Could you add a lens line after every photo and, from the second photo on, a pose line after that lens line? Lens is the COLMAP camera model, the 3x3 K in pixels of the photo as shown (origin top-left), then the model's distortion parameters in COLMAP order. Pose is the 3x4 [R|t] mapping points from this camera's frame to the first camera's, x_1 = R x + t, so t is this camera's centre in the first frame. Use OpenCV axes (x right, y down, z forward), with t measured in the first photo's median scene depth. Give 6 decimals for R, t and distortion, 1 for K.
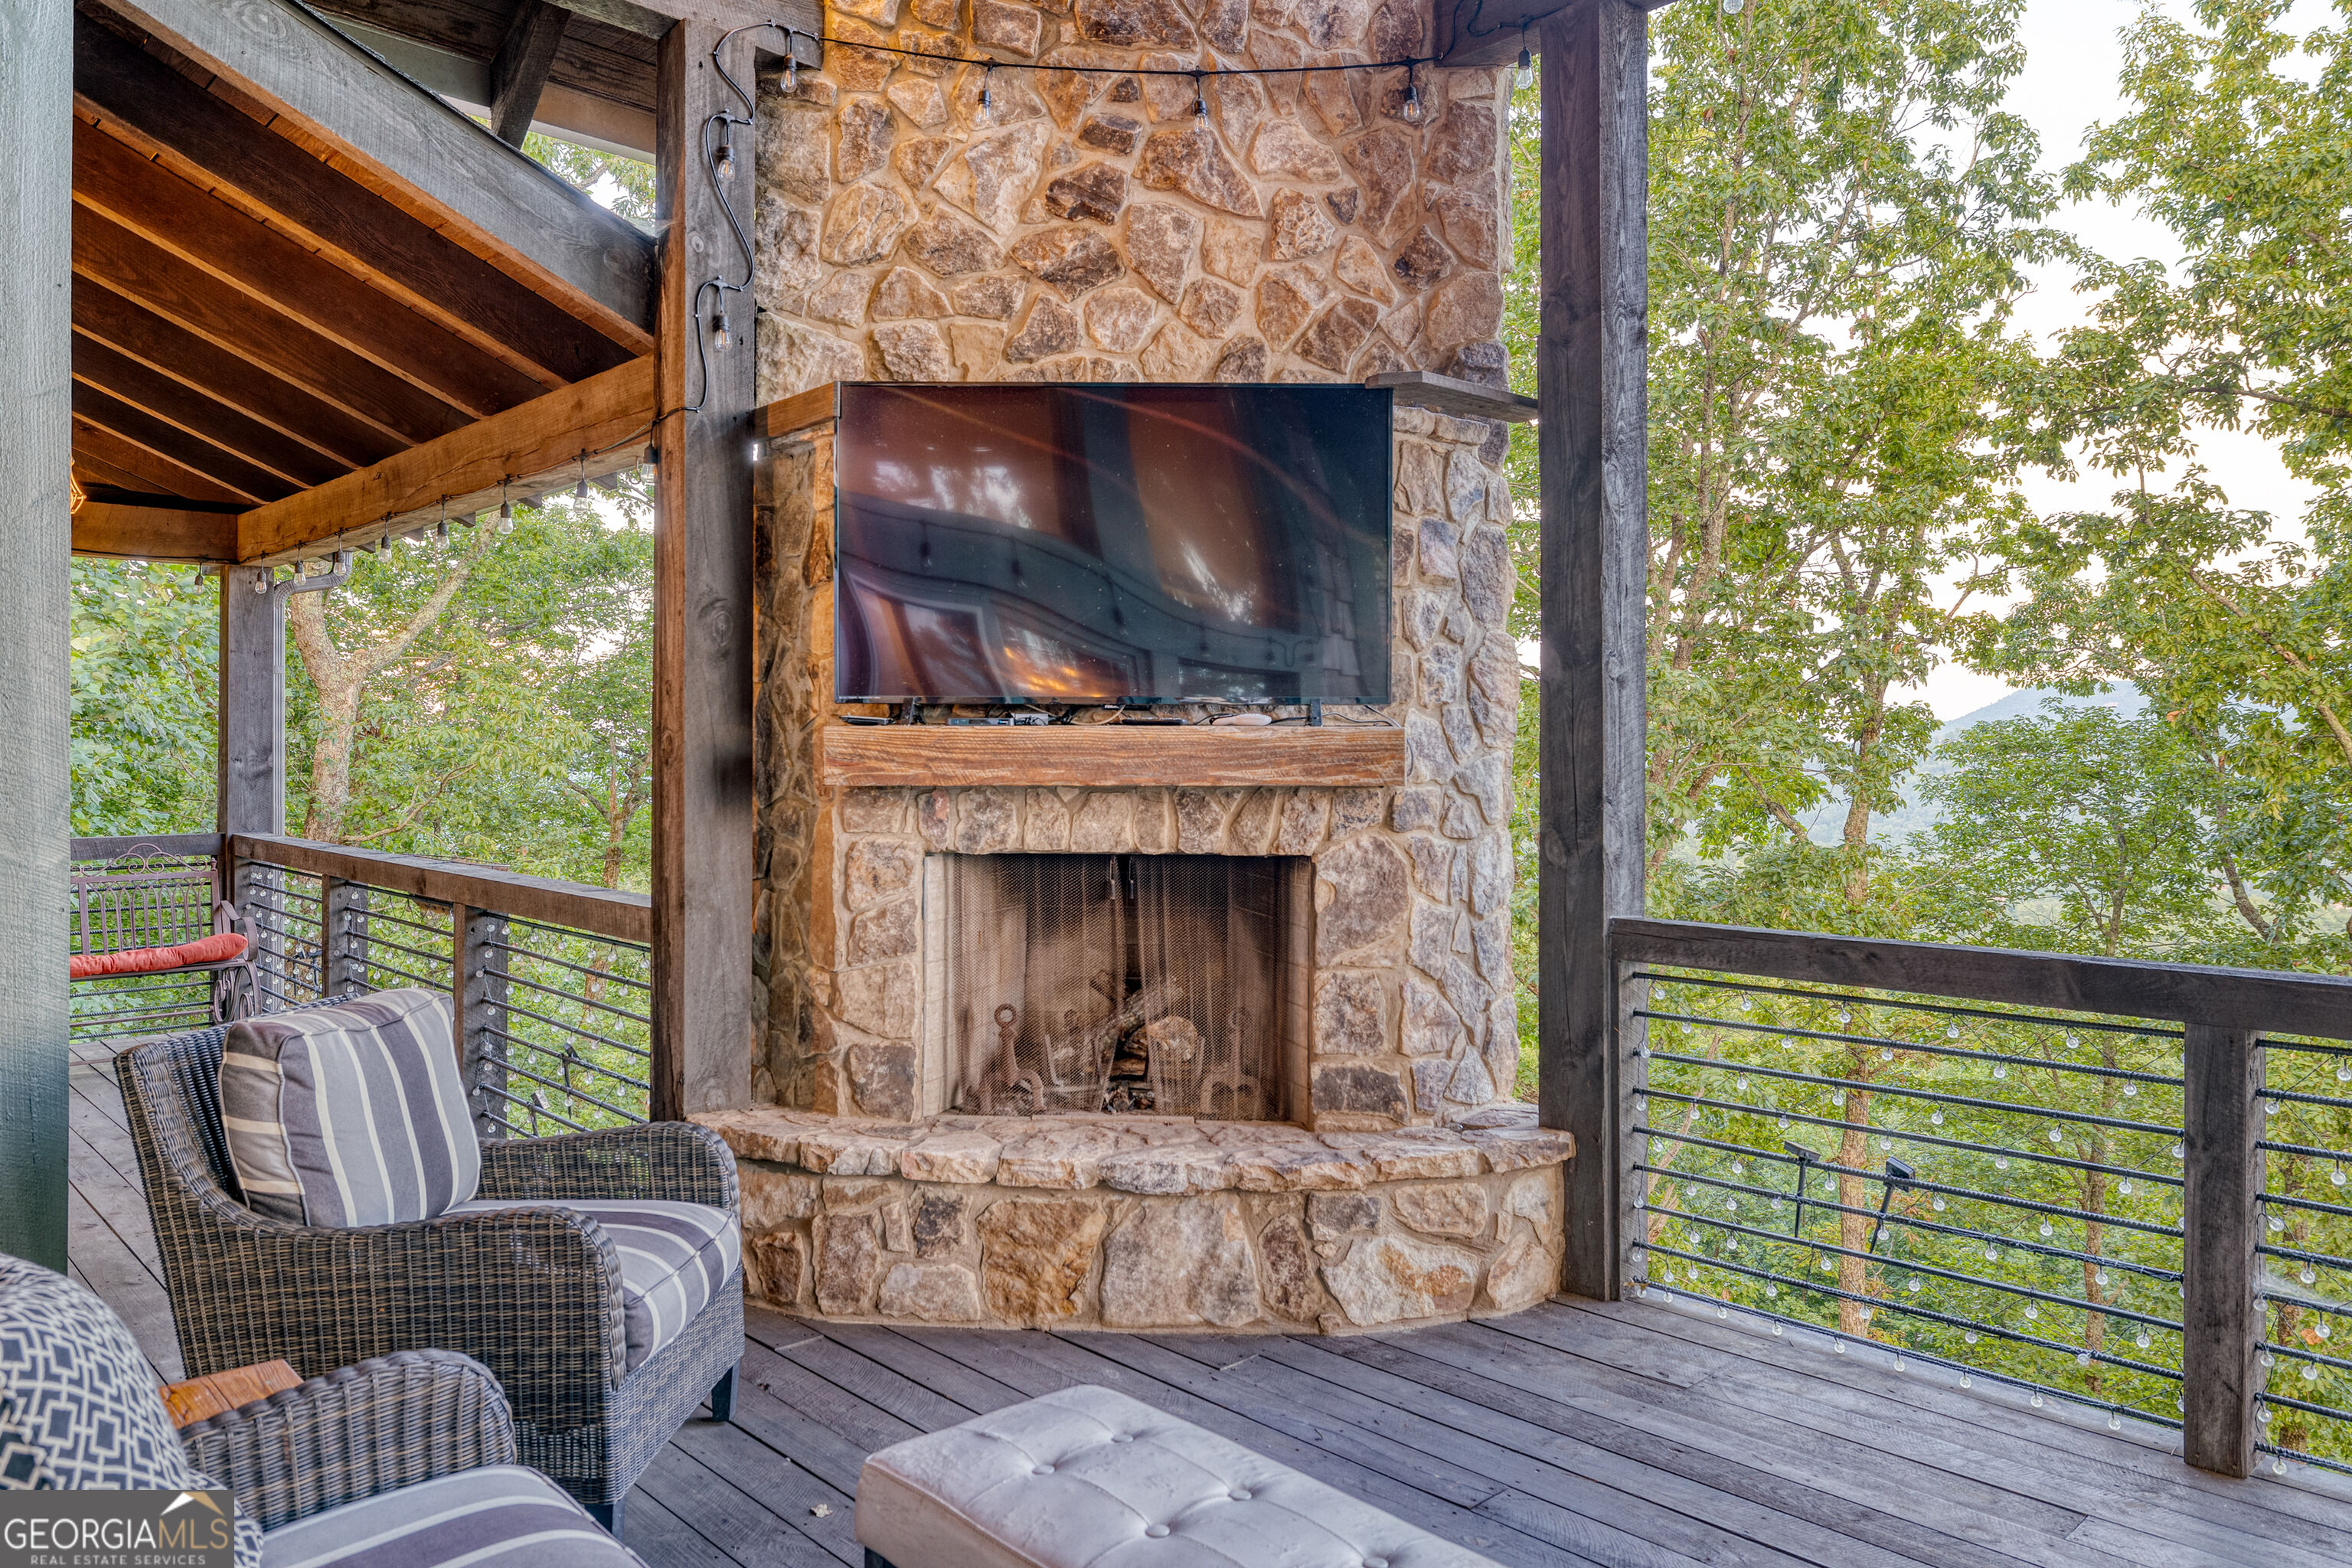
lens RADIAL K [[1565.1, 0, 1143.6], [0, 1565.1, 756.8], [0, 0, 1]] dist [0.003631, -0.002495]
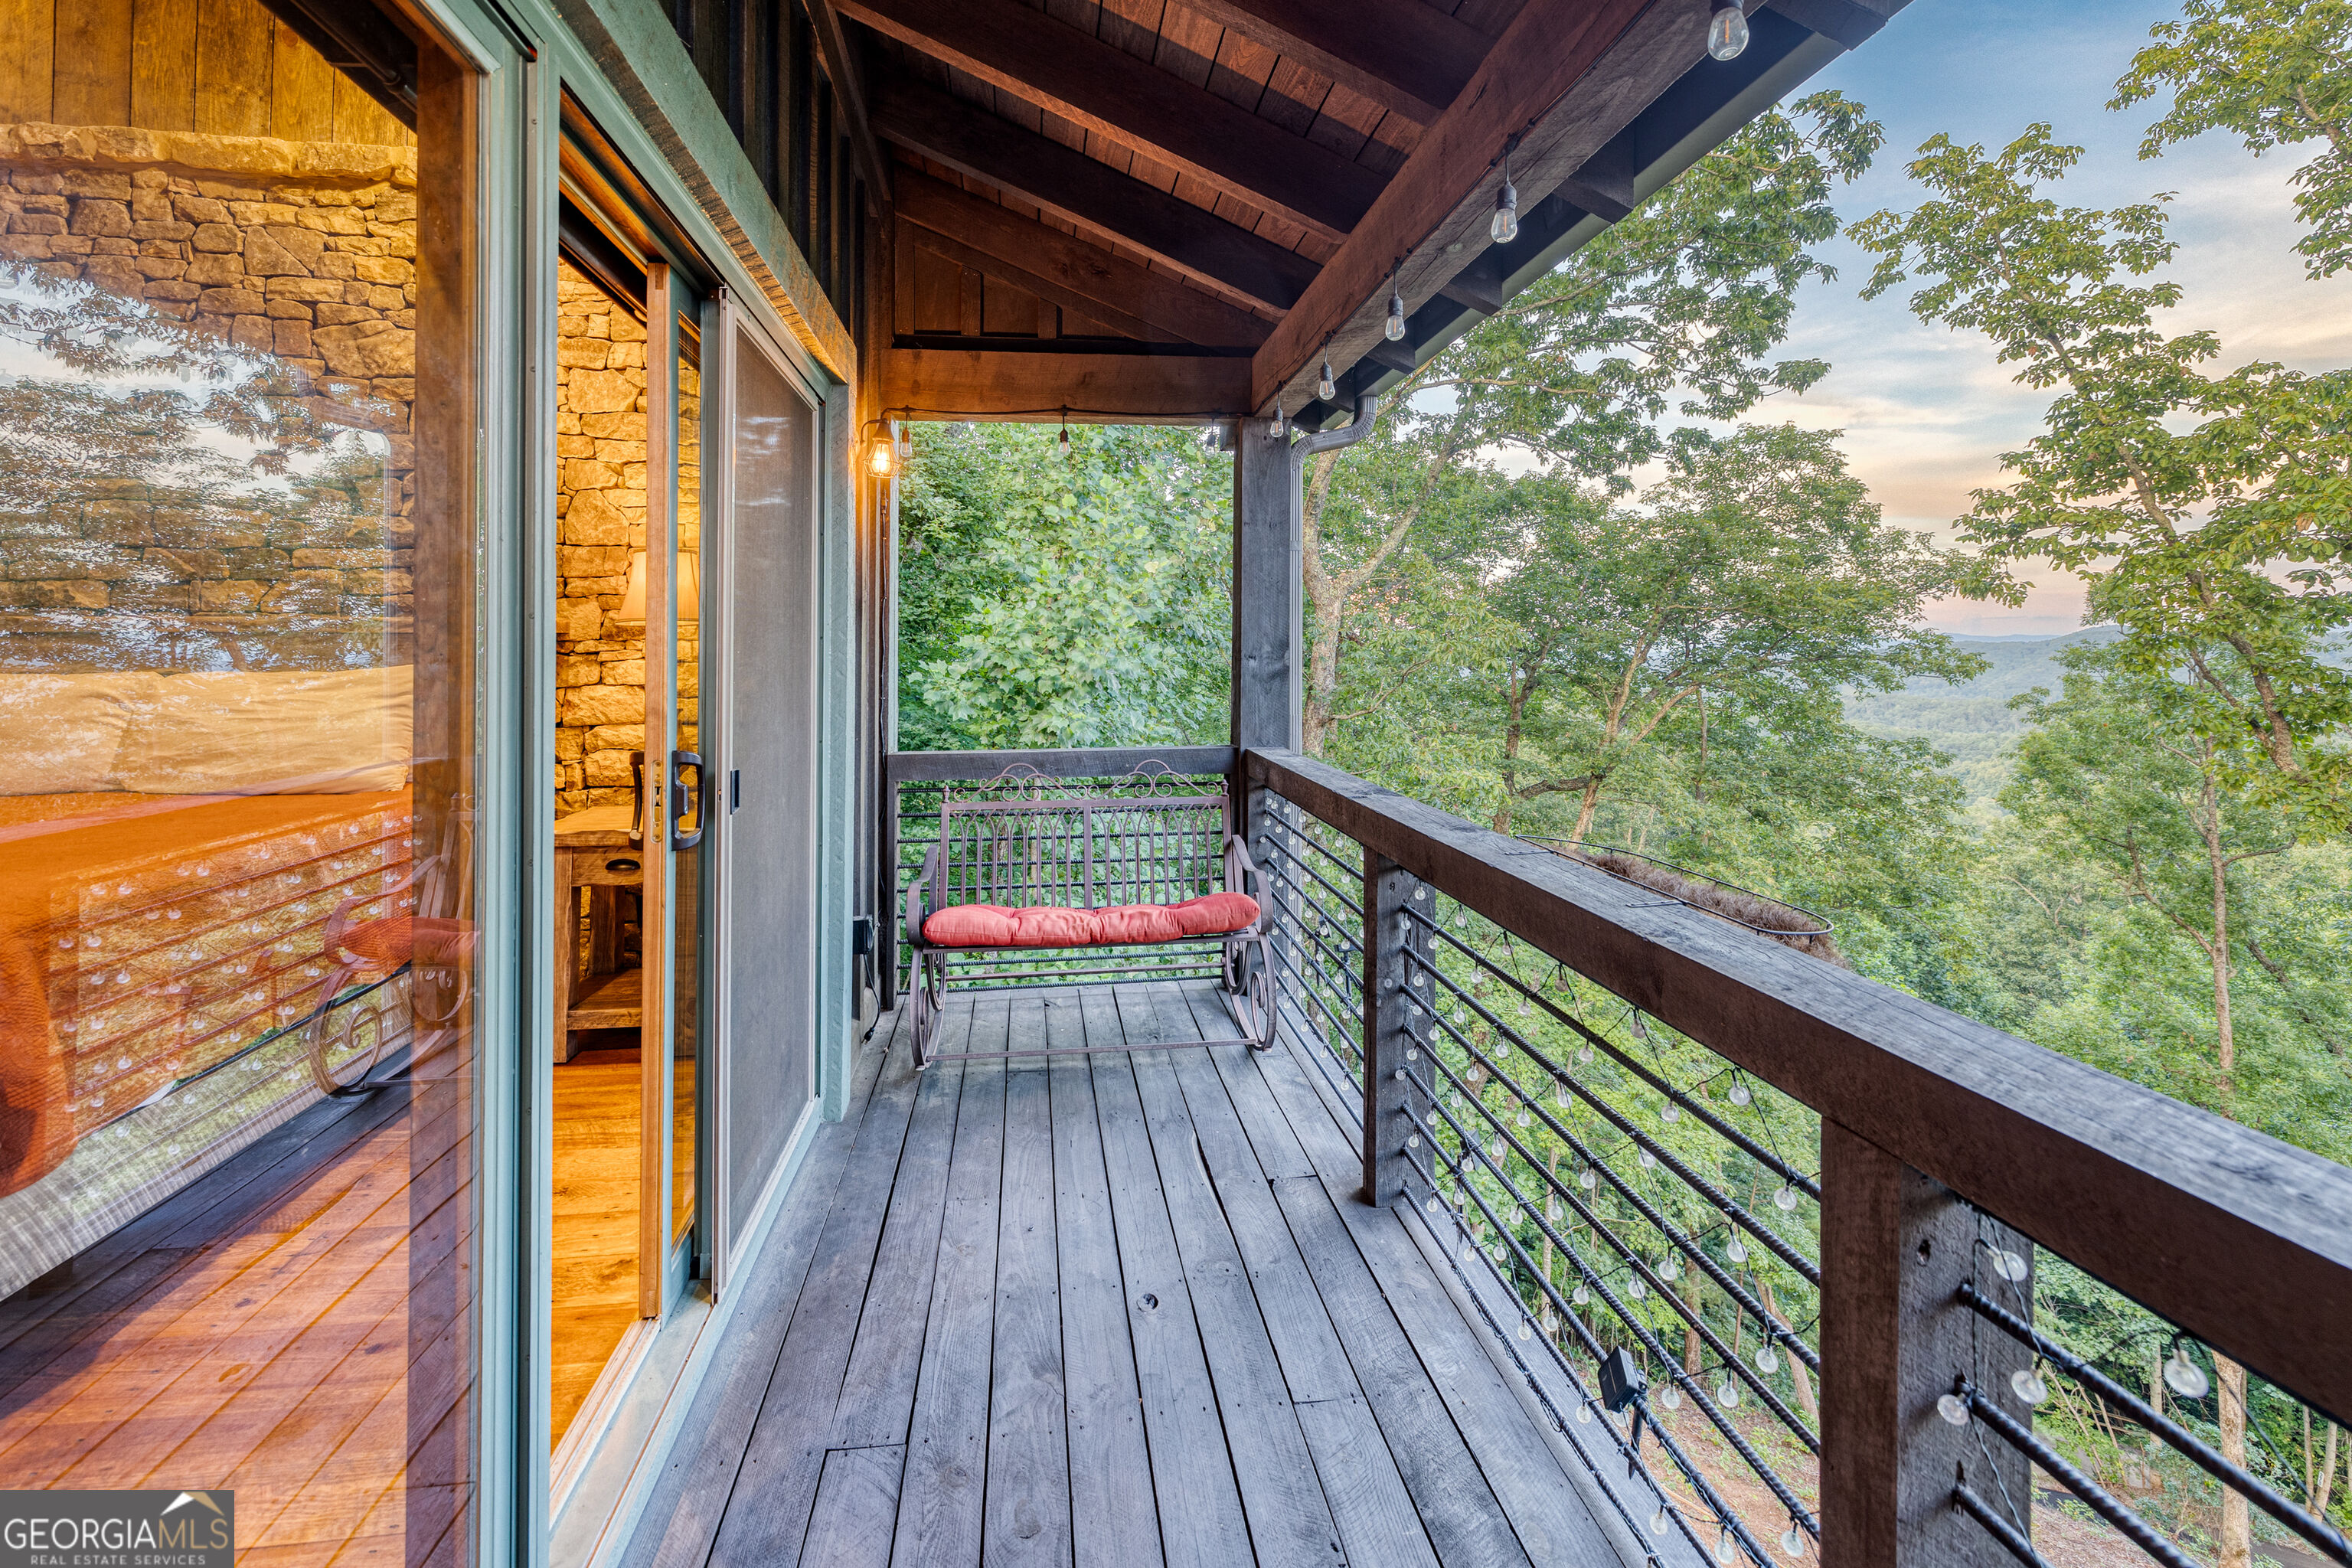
lens RADIAL K [[1012.8, 0, 1178.8], [0, 1012.8, 753.5], [0, 0, 1]] dist [0.002125, 0.000550]
pose [[0.819527, 0.046281, -0.571168, -0.556374], [0.009505, 0.995498, 0.094302, 0.003171], [0.572961, -0.082711, 0.815398, 0.990008]]
